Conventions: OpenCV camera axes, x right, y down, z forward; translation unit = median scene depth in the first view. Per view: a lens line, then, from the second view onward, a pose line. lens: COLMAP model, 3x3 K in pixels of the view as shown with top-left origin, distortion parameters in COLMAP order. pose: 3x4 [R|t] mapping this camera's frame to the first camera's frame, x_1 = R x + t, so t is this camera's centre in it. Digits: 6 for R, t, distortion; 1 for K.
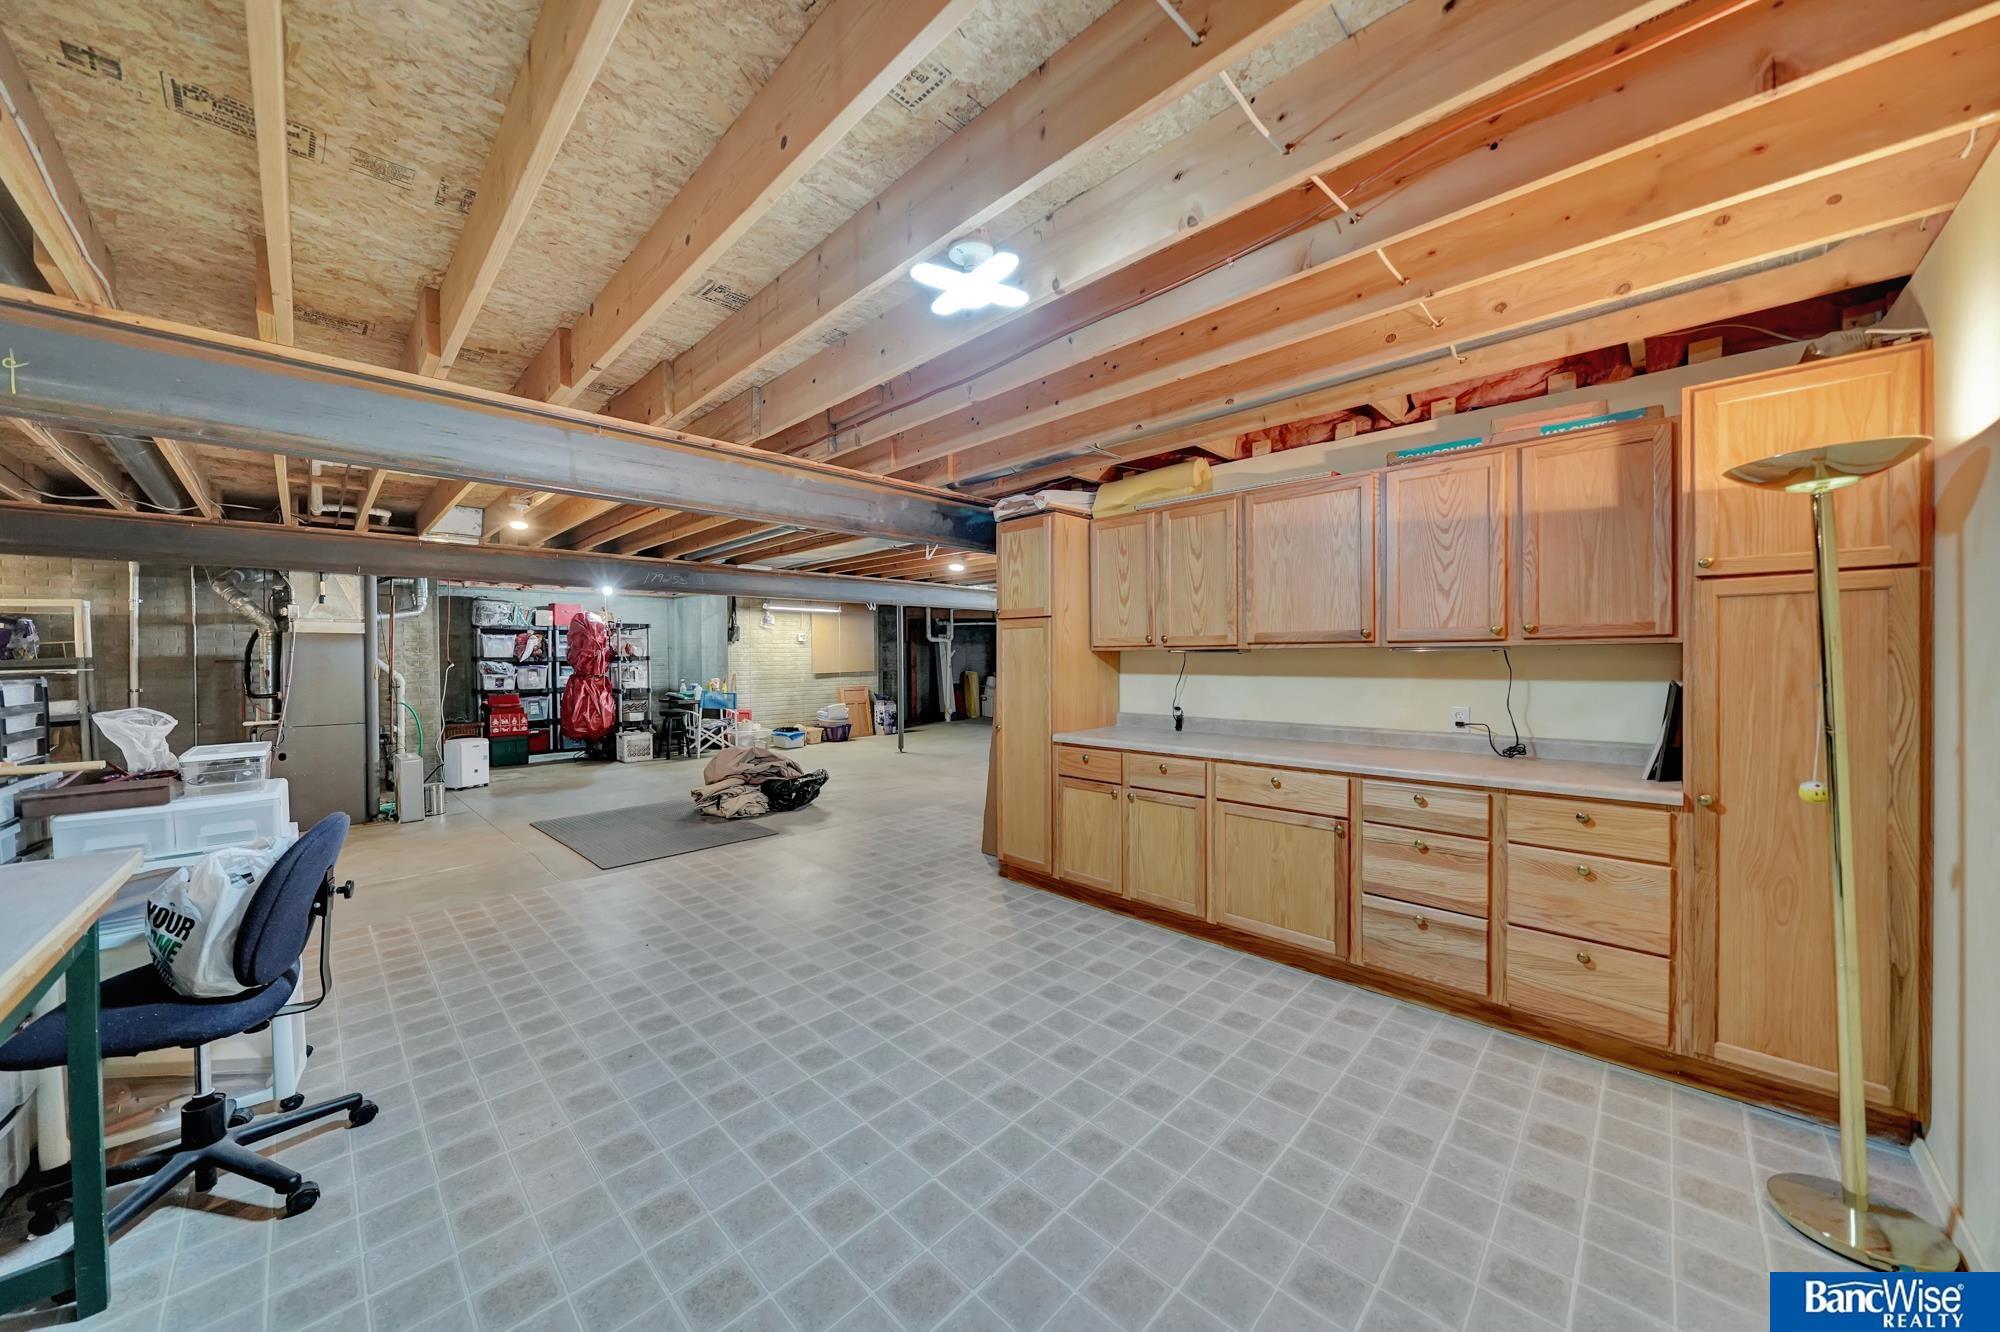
lens RADIAL K [[693.7, 0, 986.3], [0, 693.7, 657.9], [0, 0, 1]] dist [-0.004534, 0.000370]
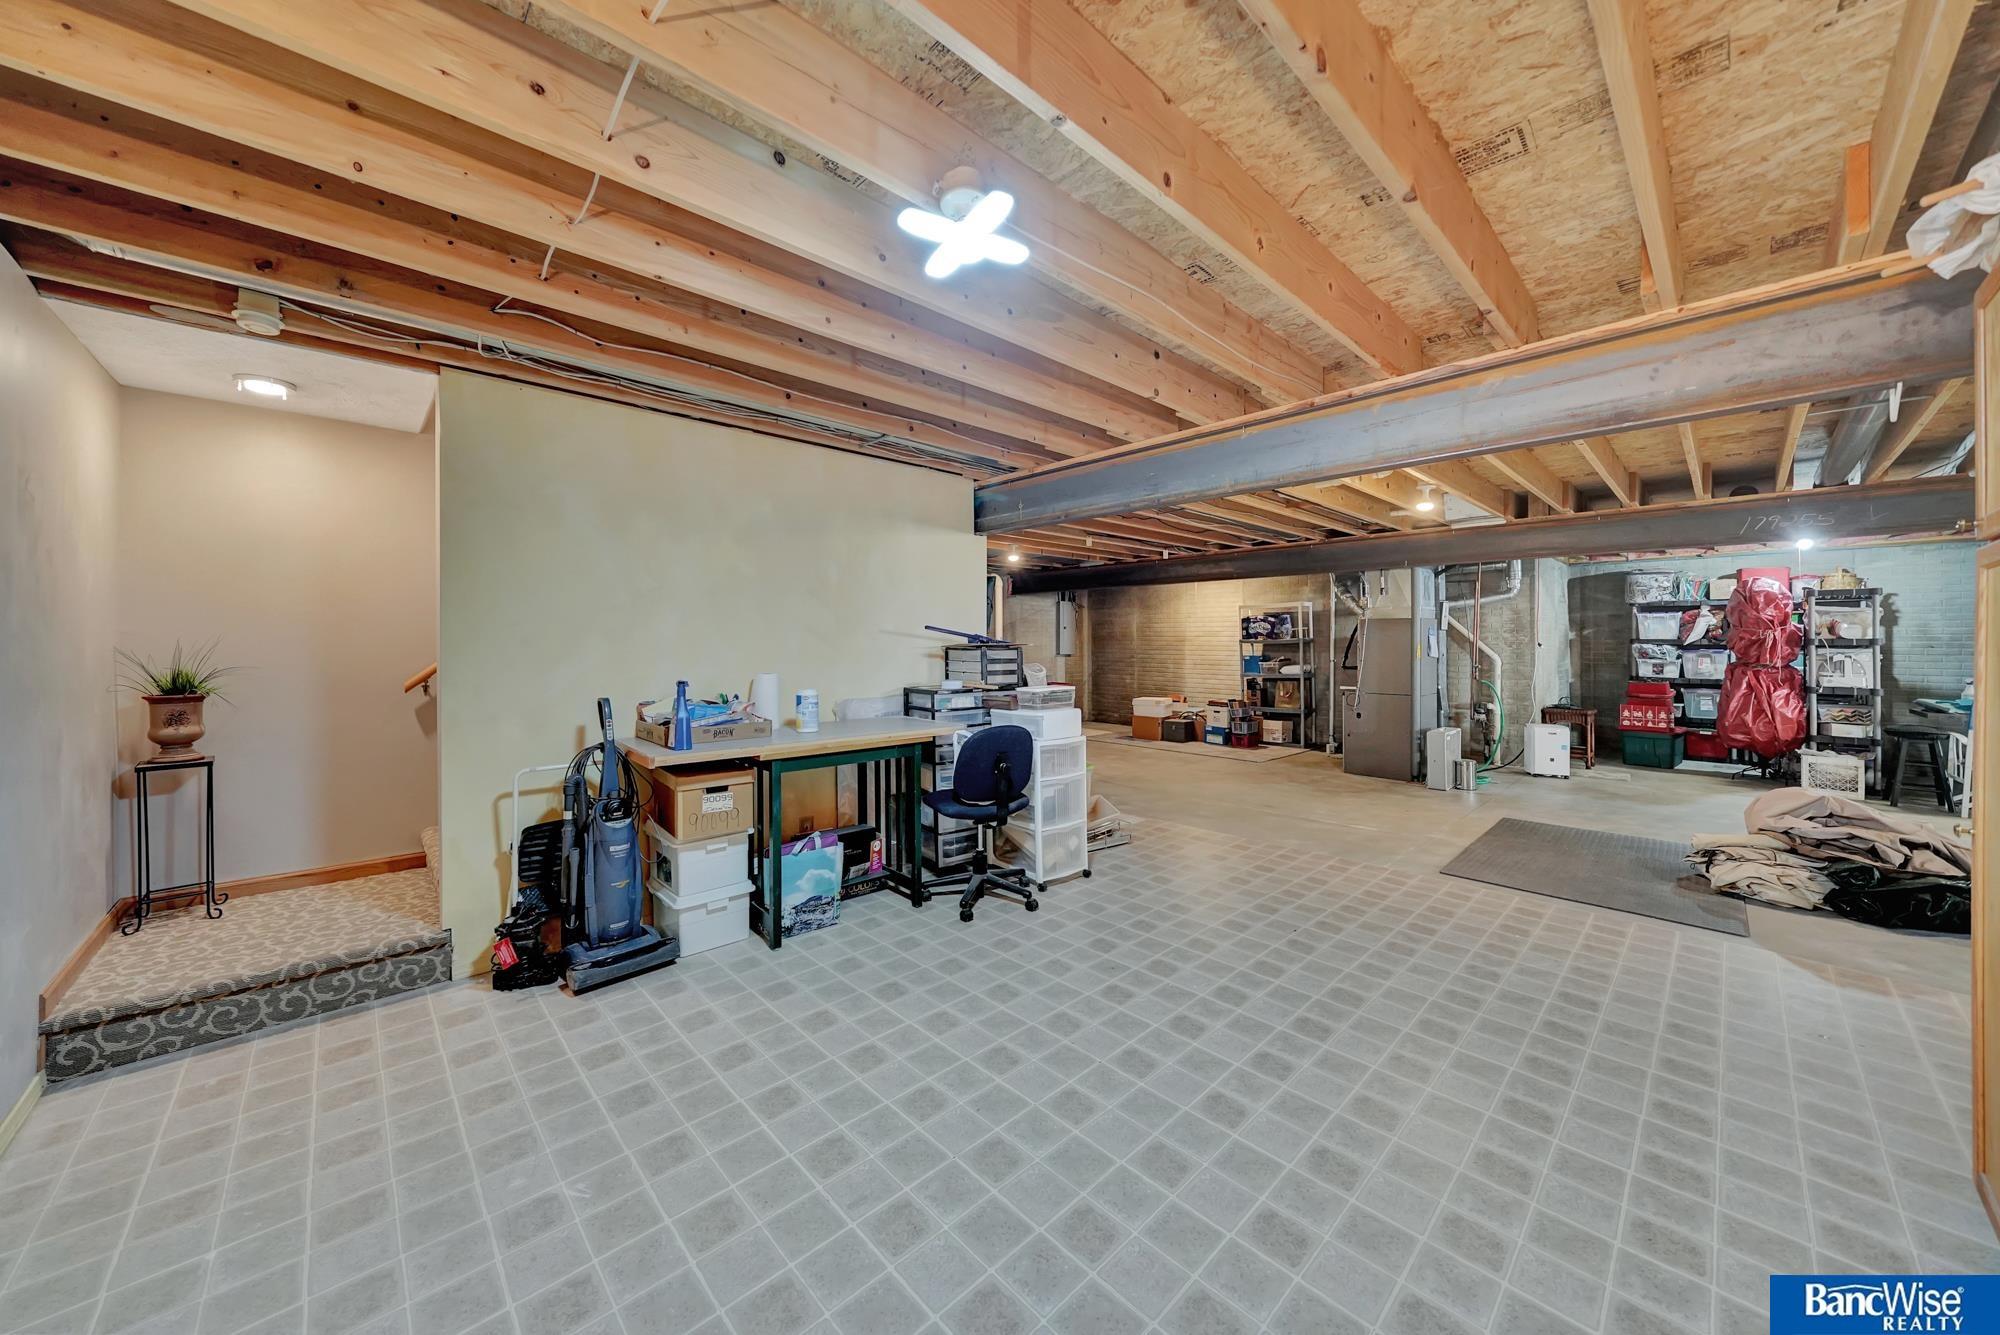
lens RADIAL K [[693.7, 0, 986.3], [0, 693.7, 658.3], [0, 0, 1]] dist [-0.004534, 0.000370]
pose [[-0.037811, 0.032349, -0.998761, 0.184659], [-0.002799, 0.999469, 0.032478, -0.002752], [0.999281, 0.004024, -0.037700, 0.215474]]
